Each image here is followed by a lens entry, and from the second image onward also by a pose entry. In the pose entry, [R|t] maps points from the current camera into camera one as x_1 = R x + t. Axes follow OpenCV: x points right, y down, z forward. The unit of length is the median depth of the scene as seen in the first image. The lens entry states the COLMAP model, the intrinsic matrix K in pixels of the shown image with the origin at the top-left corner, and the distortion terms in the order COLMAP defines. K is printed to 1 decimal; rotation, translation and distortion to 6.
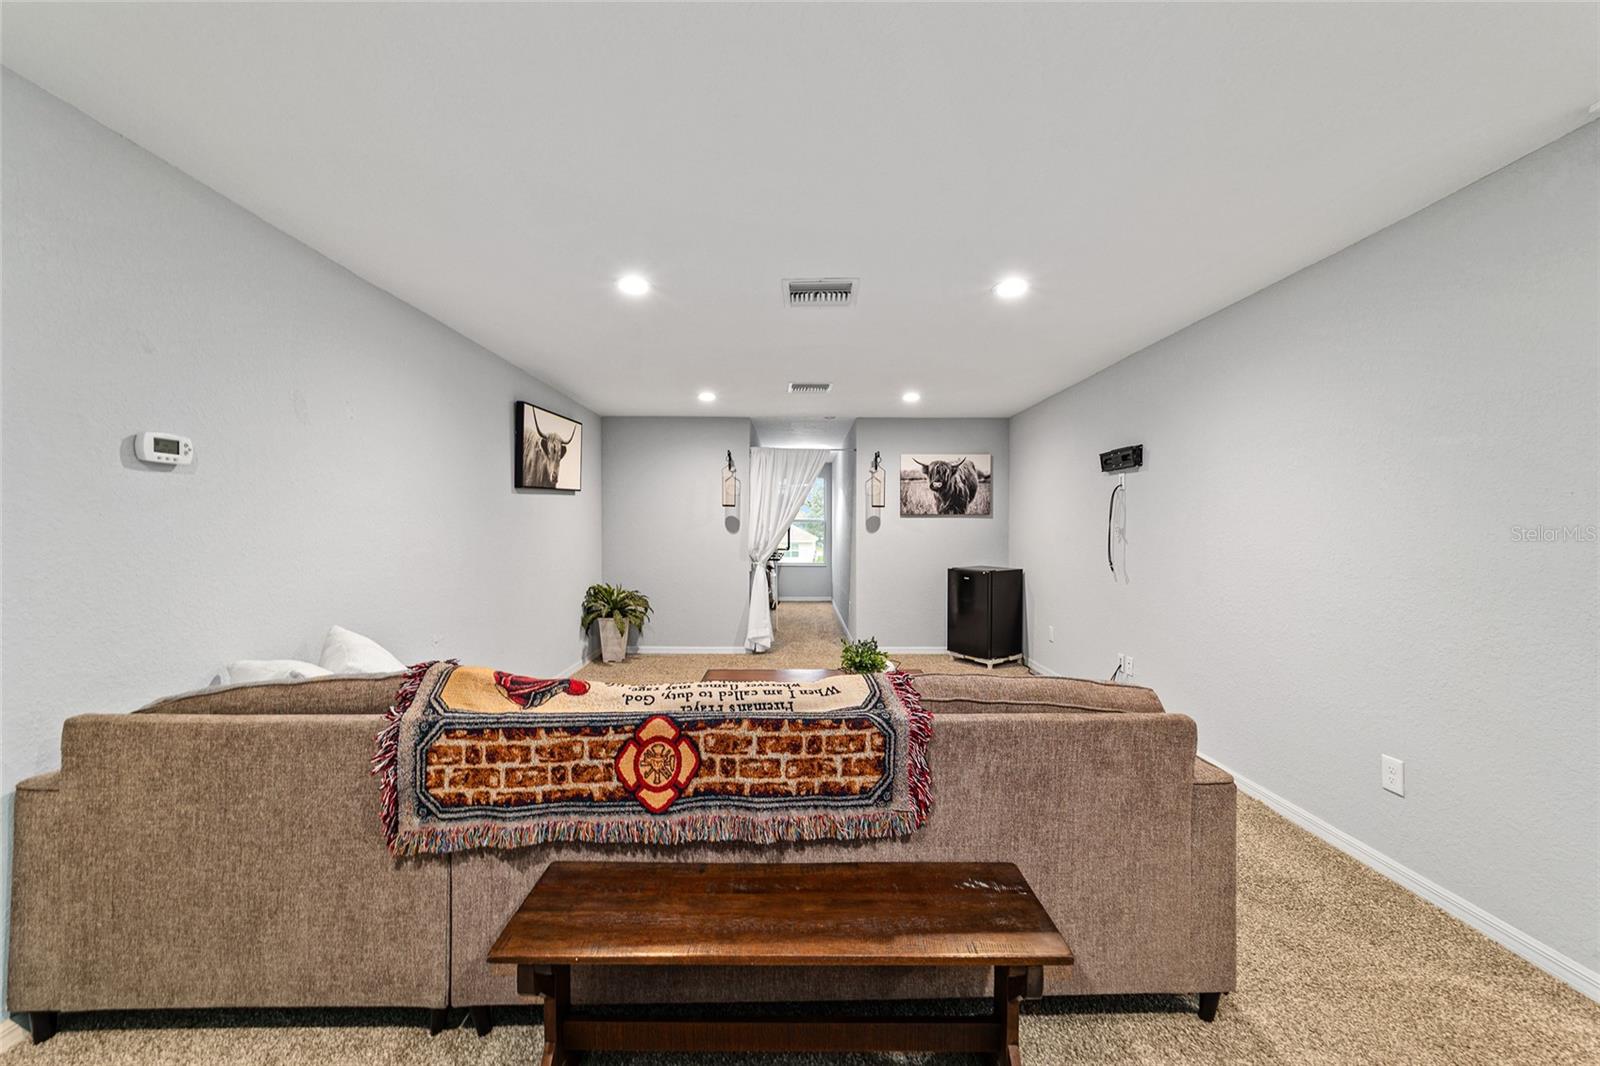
lens RADIAL K [[617.9, 0, 791.9], [0, 617.9, 530.4], [0, 0, 1]] dist [-0.018396, 0.008648]
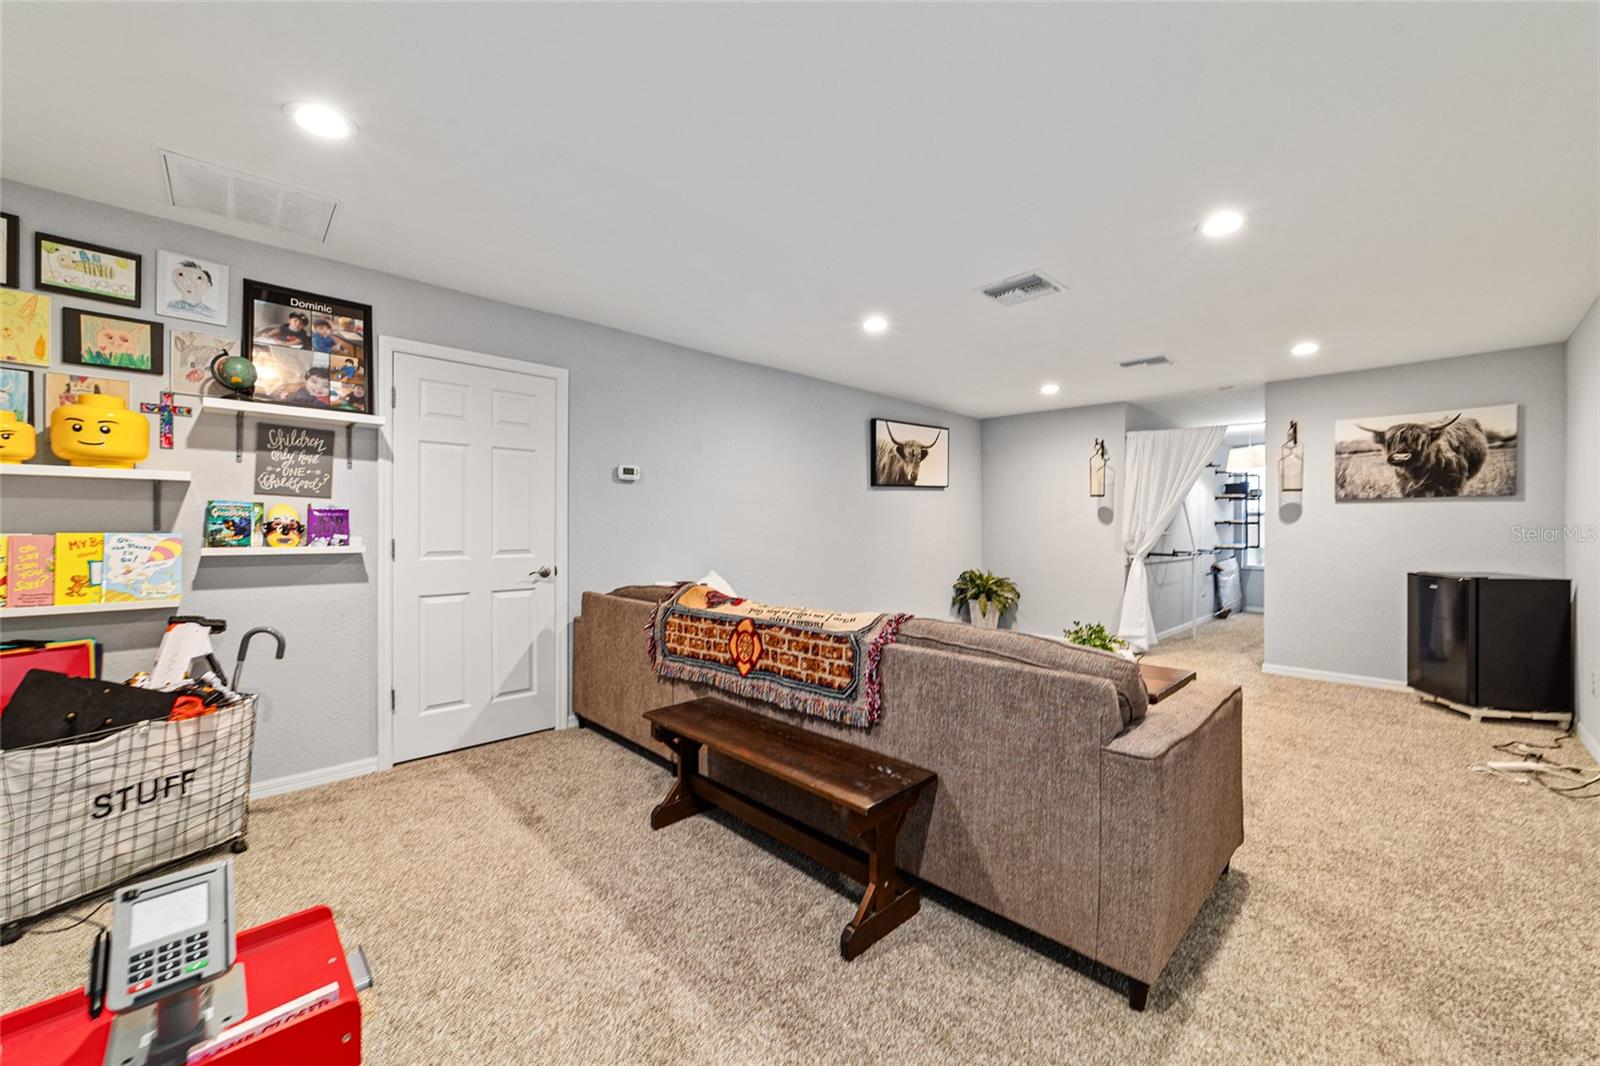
lens RADIAL K [[617.9, 0, 791.9], [0, 617.9, 530.4], [0, 0, 1]] dist [-0.018396, 0.008648]
pose [[0.689918, 0.004974, -0.723871, 1.044763], [-0.007207, 0.999974, 0.000002, 0.068850], [0.723852, 0.005215, 0.689936, -0.038843]]
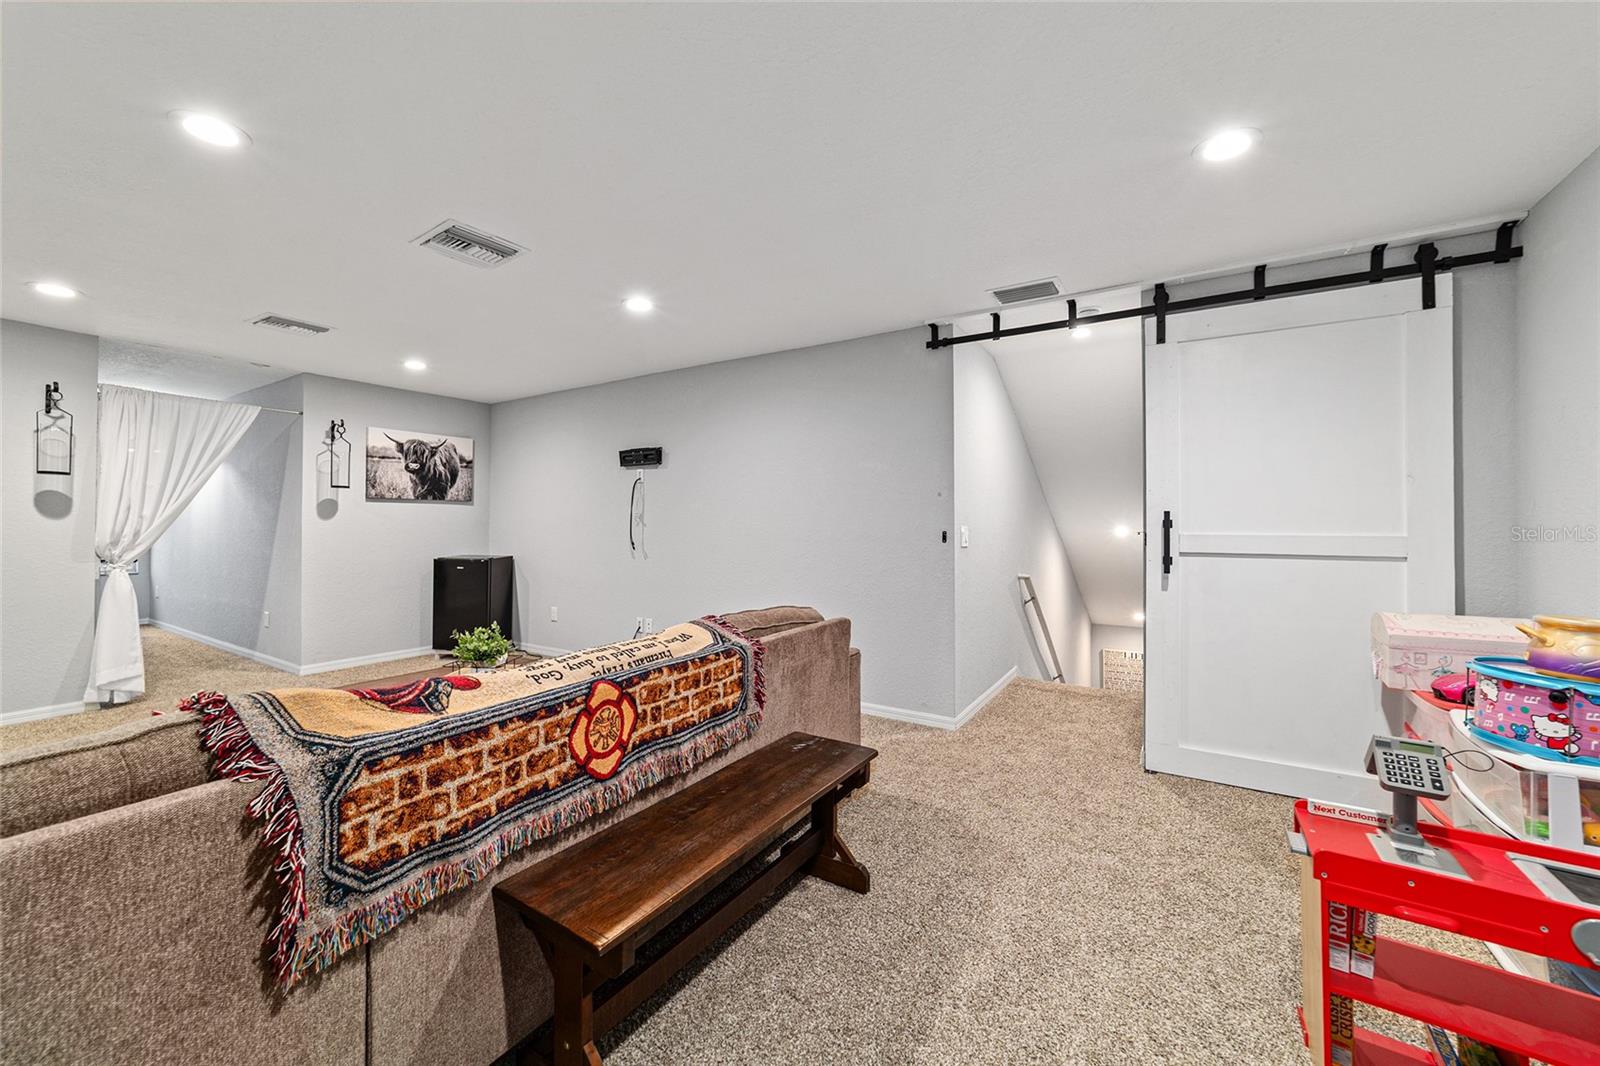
lens RADIAL K [[622.6, 0, 801.6], [0, 622.6, 518.2], [0, 0, 1]] dist [-0.015933, 0.008476]
pose [[0.532230, 0.009120, 0.846551, -0.889740], [0.002640, 0.999919, -0.012432, 0.055549], [-0.846596, 0.008851, 0.532163, 0.202474]]
